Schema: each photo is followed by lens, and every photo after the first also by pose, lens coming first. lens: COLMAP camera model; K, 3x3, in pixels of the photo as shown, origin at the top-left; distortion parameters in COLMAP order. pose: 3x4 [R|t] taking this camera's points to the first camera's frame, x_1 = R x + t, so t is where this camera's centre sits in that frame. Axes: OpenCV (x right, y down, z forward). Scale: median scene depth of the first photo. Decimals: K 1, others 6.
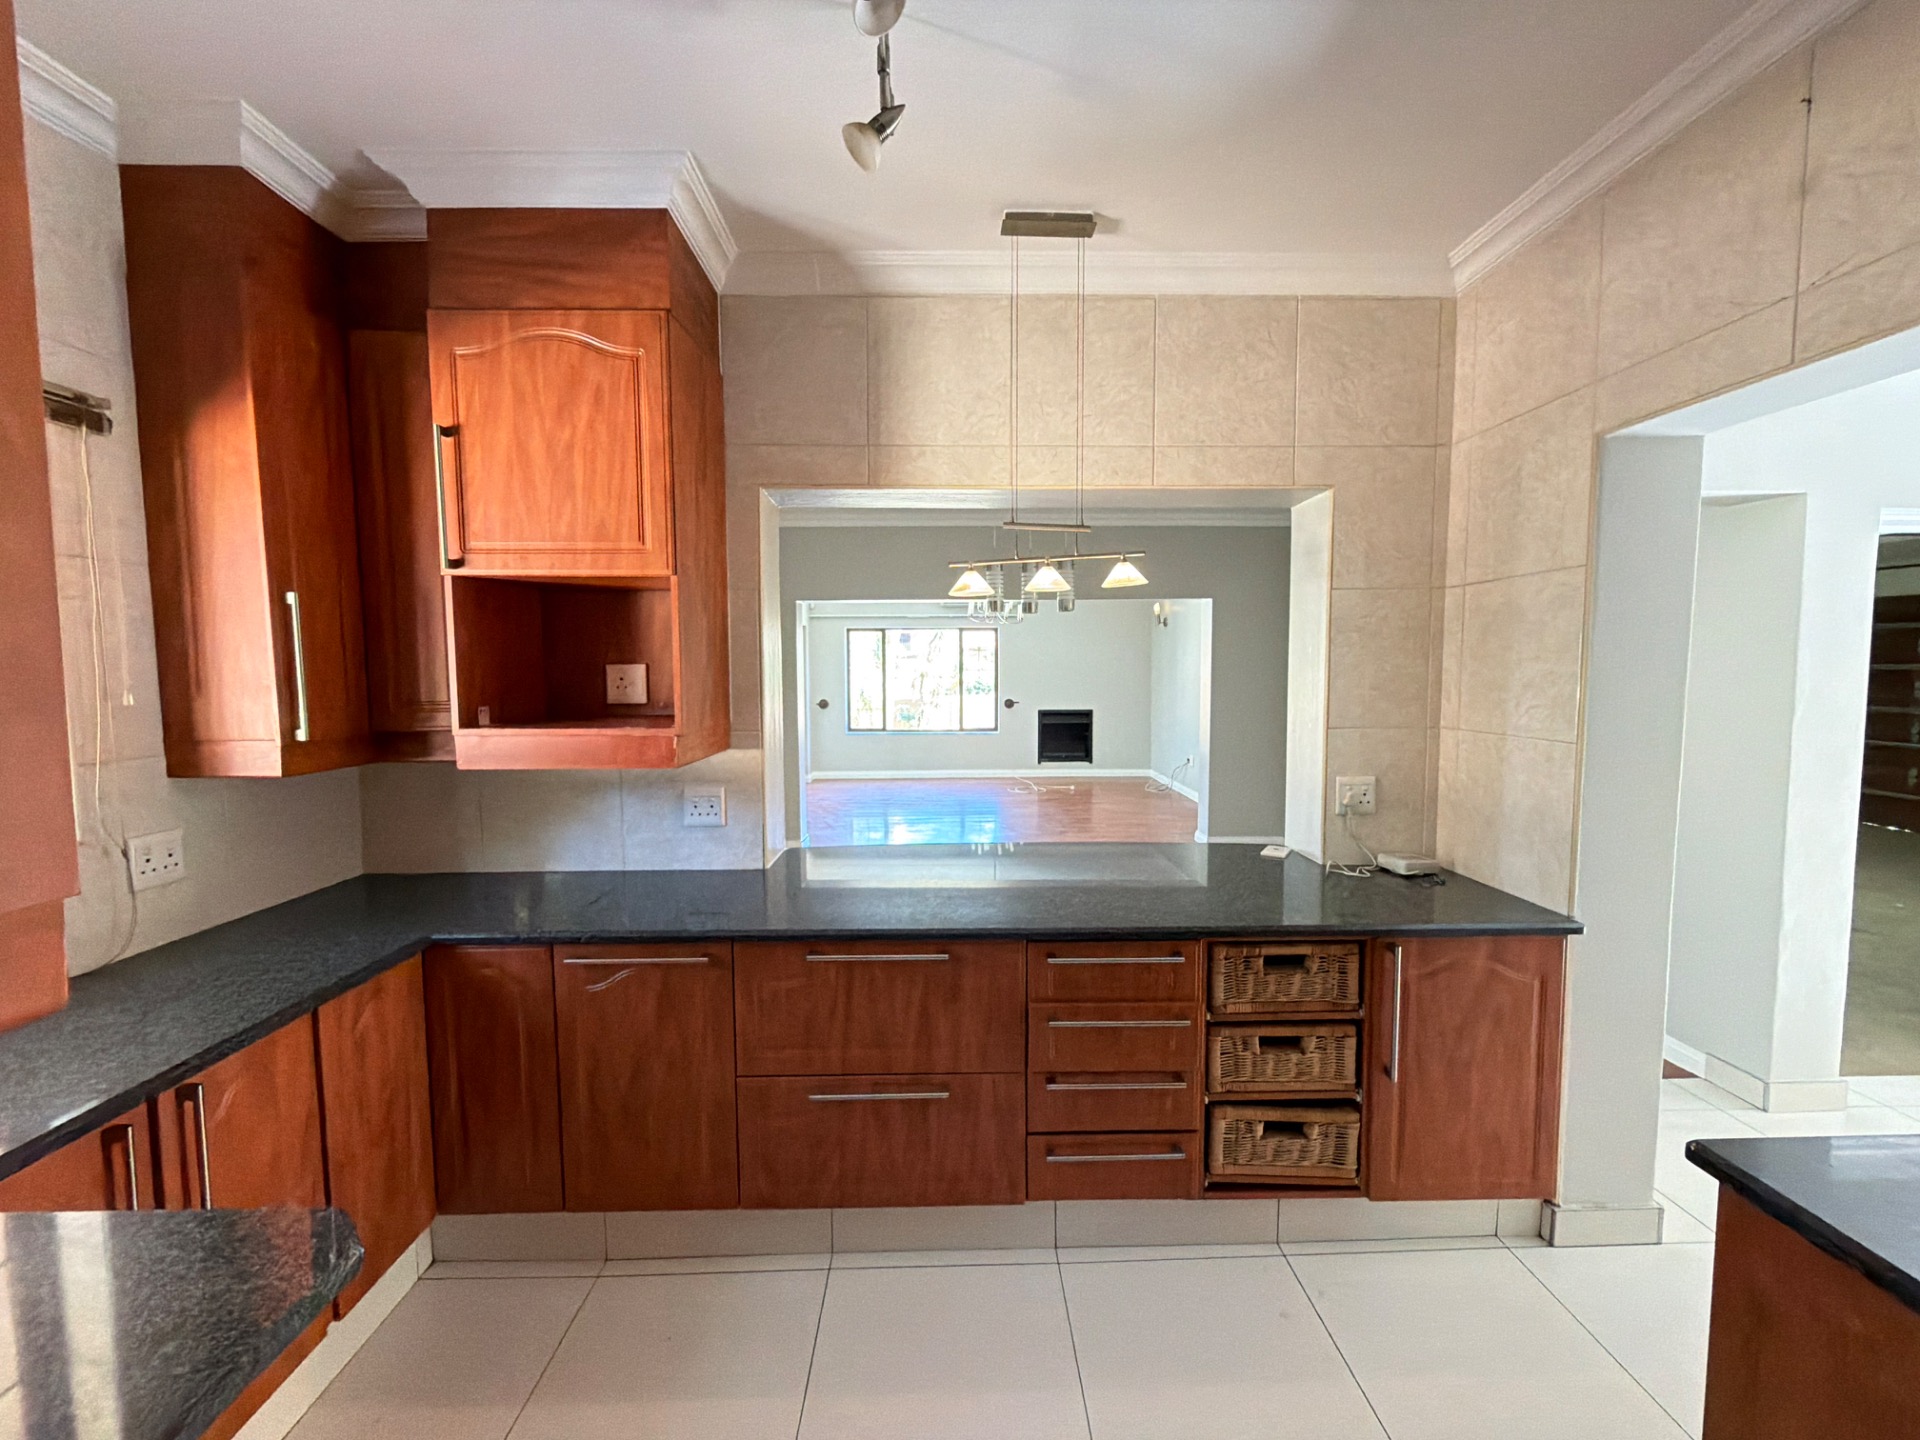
lens RADIAL K [[774.3, 0, 962.3], [0, 774.3, 722.9], [0, 0, 1]] dist [-0.012154, 0.000384]
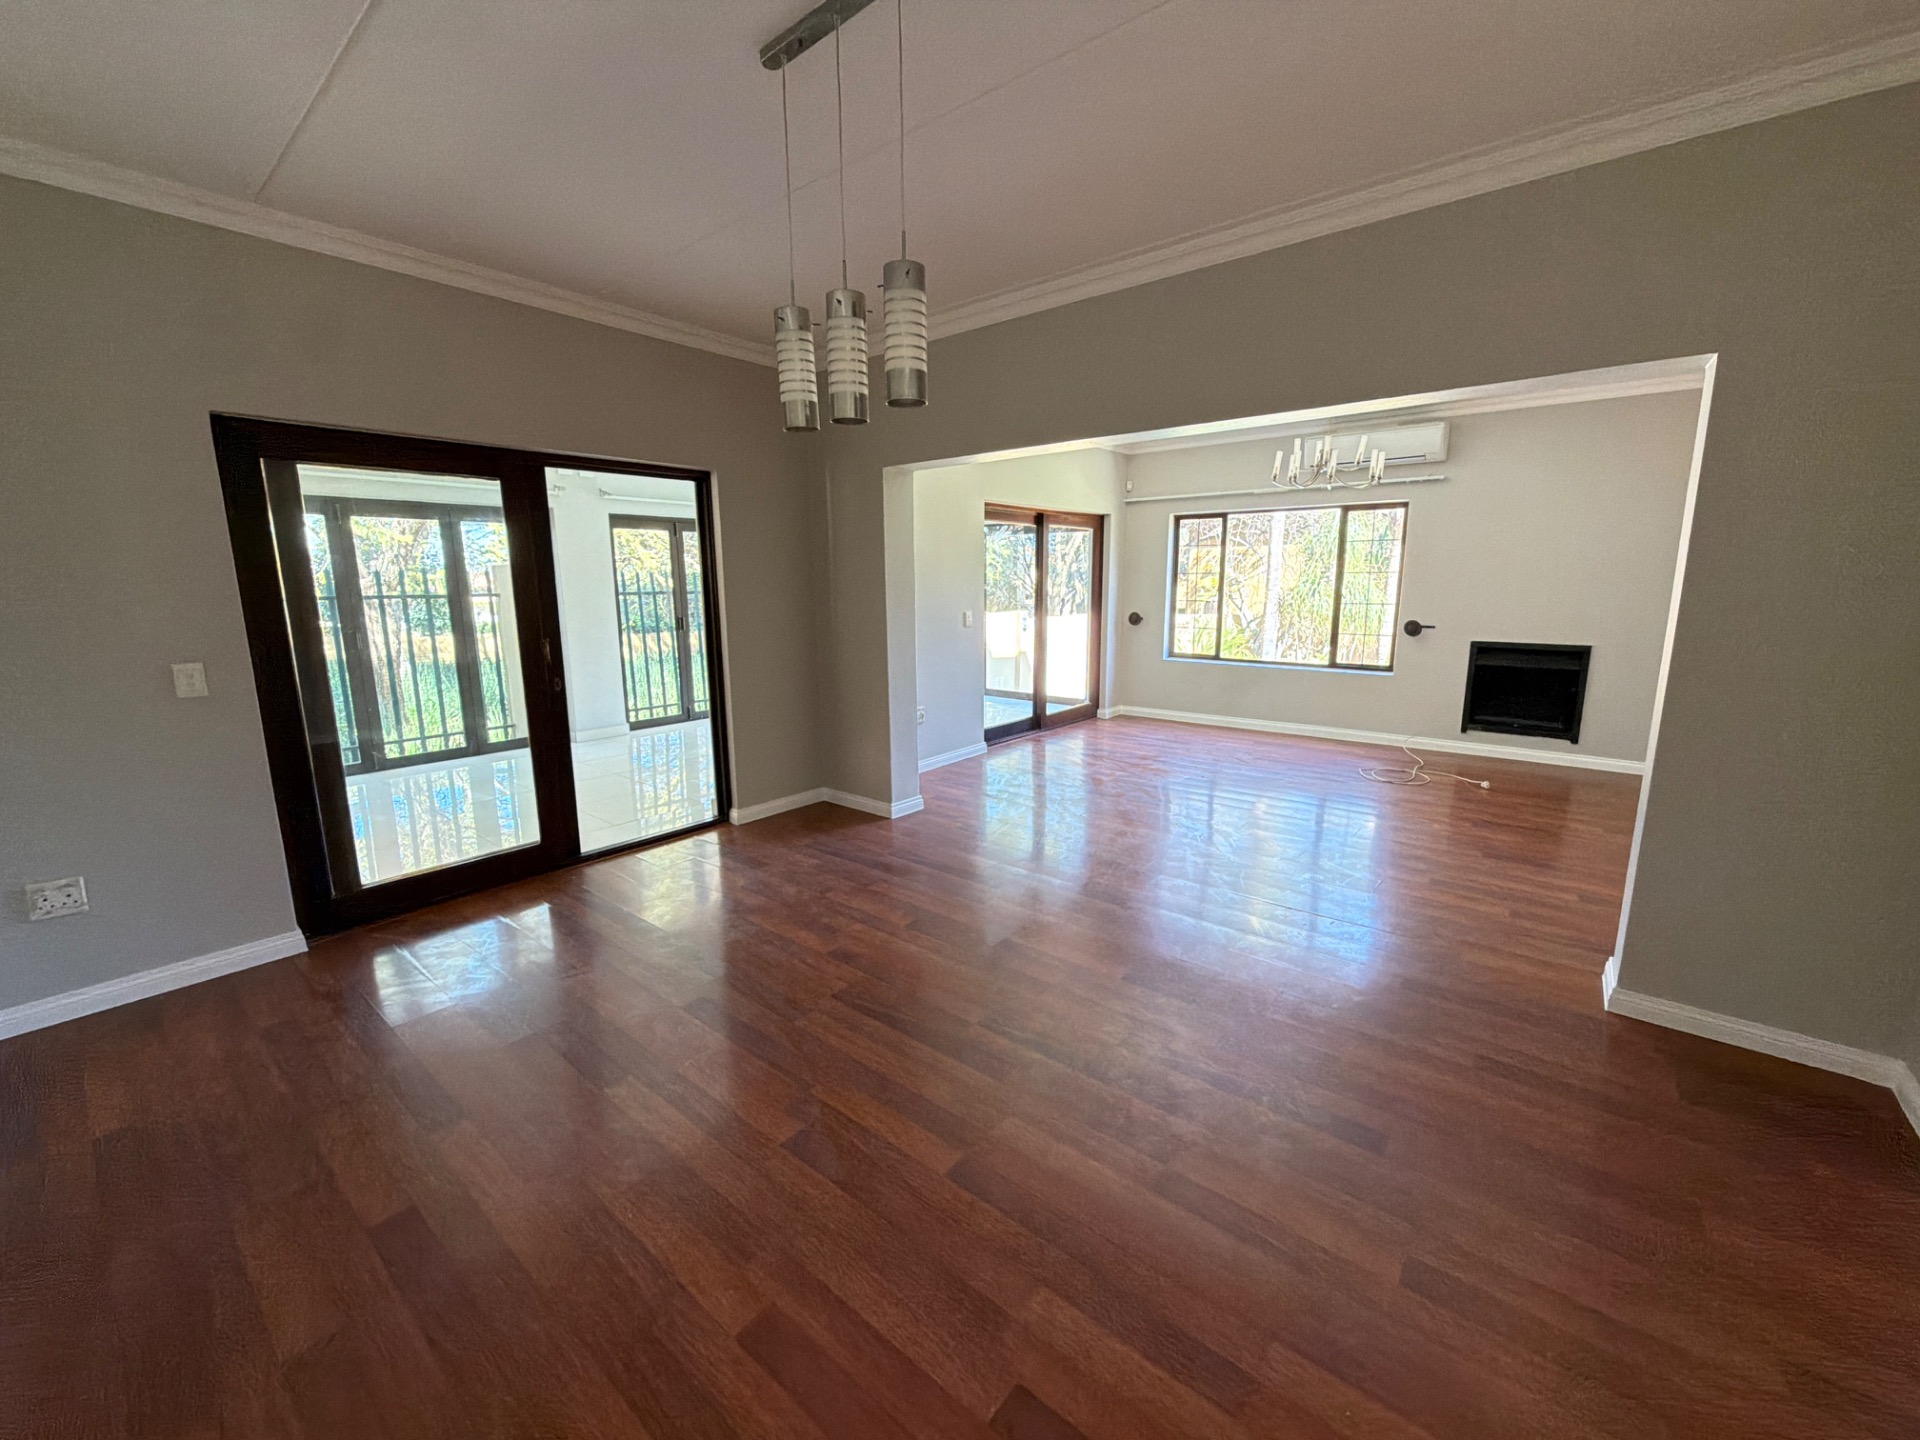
lens RADIAL K [[774.3, 0, 949.3], [0, 774.3, 724.8], [0, 0, 1]] dist [-0.012154, 0.000384]
pose [[0.751267, 0.123402, -0.648360, 0.186571], [-0.046319, 0.989801, 0.134717, -0.014446], [0.658371, -0.071177, 0.749321, 0.294772]]
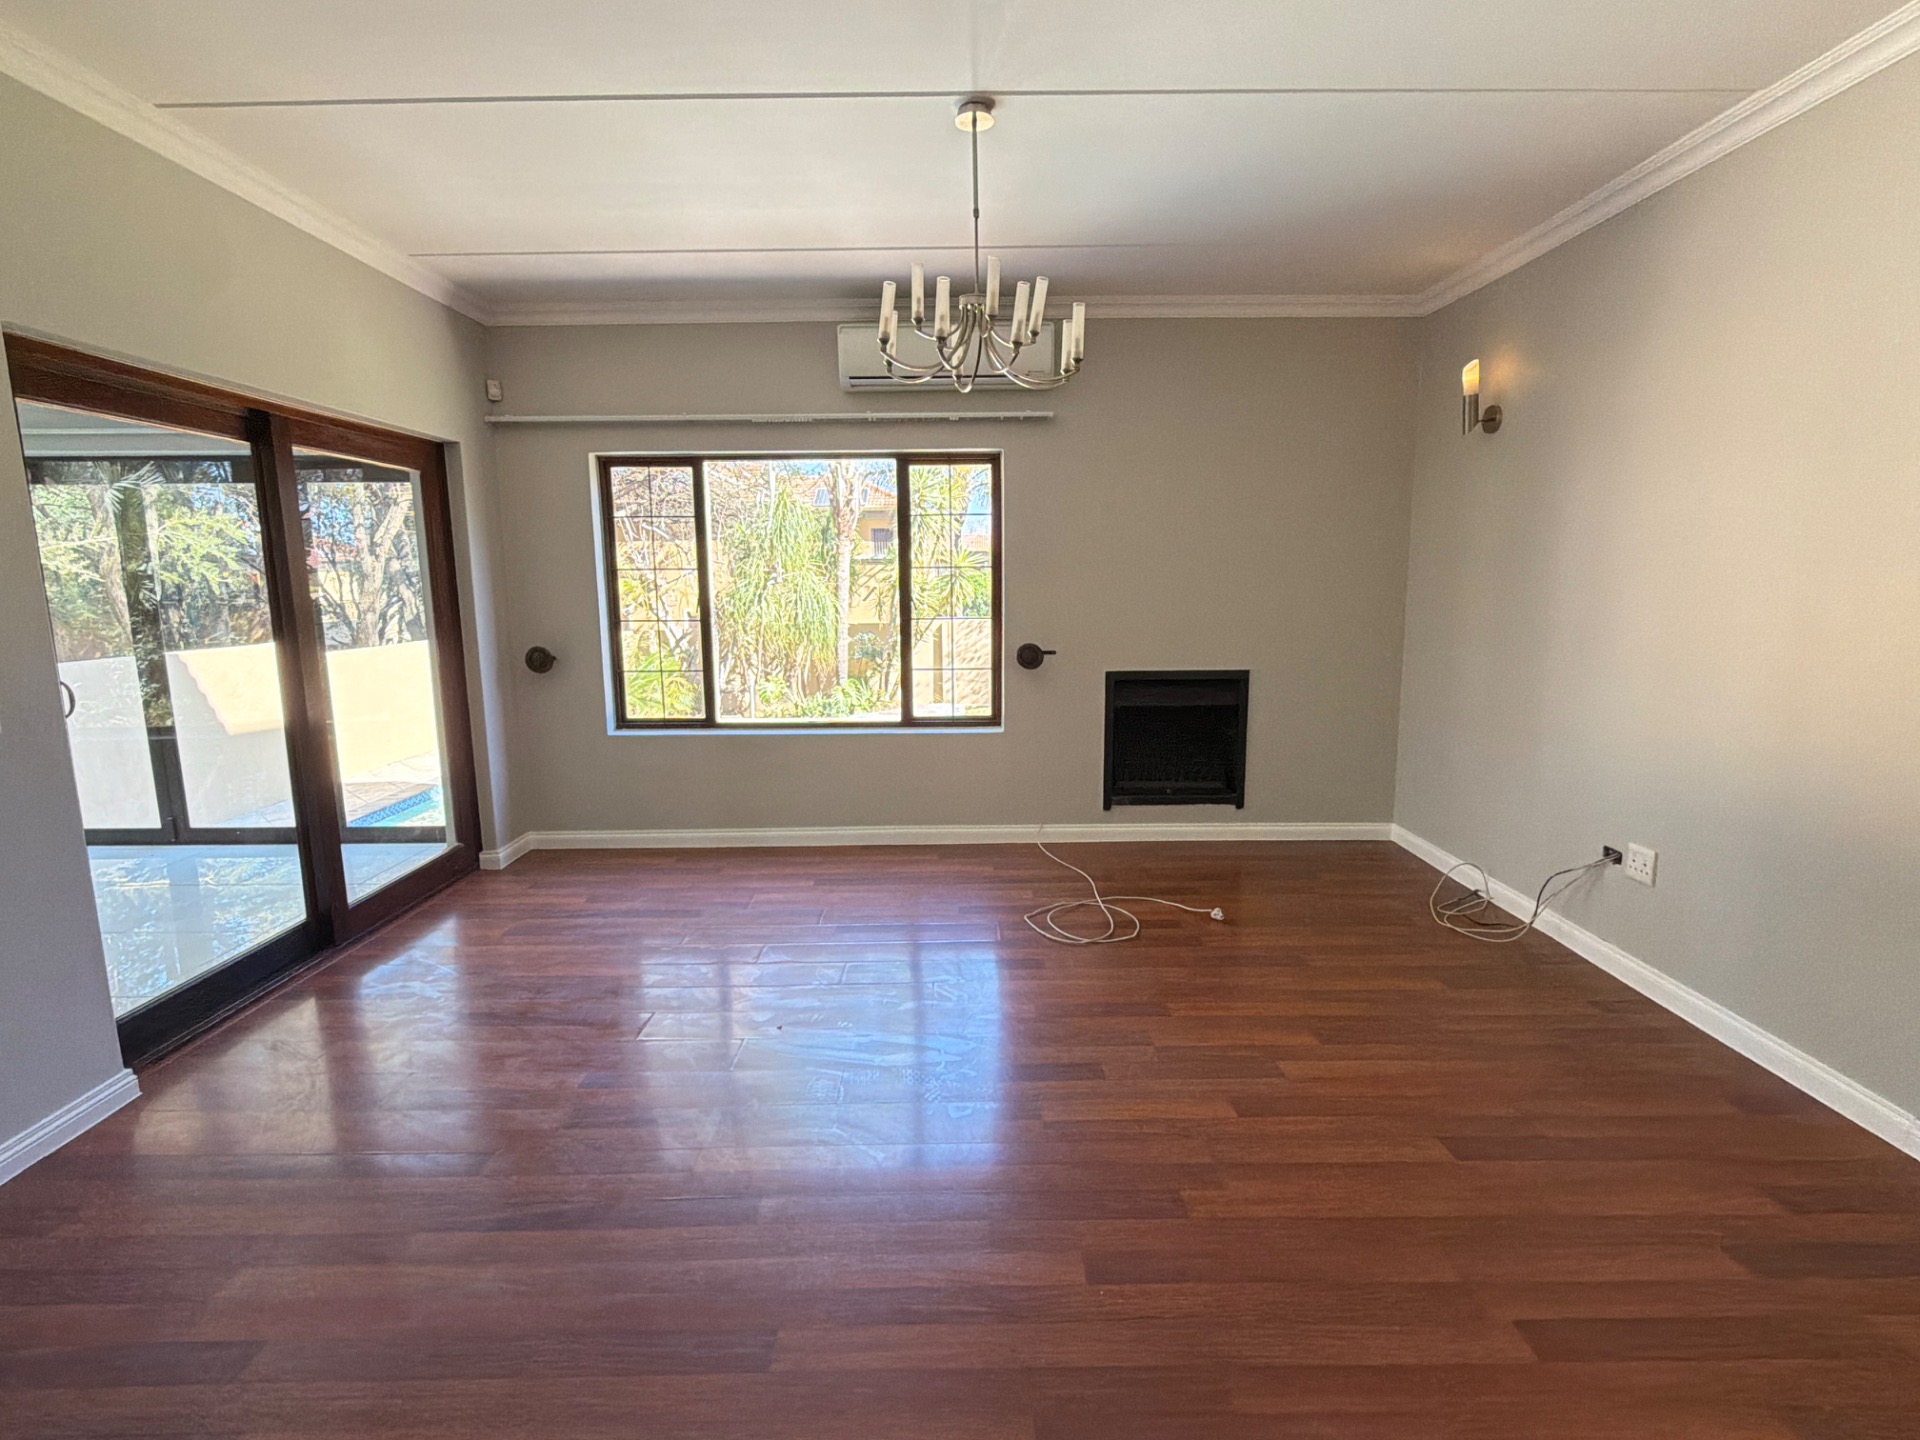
lens RADIAL K [[915.3, 0, 958.3], [0, 915.3, 716.8], [0, 0, 1]] dist [0.002525, 0.000600]
pose [[0.999767, -0.000796, -0.021552, 0.034576], [0.002462, 0.996995, 0.077422, -0.029641], [0.021426, -0.077457, 0.996765, 0.543969]]
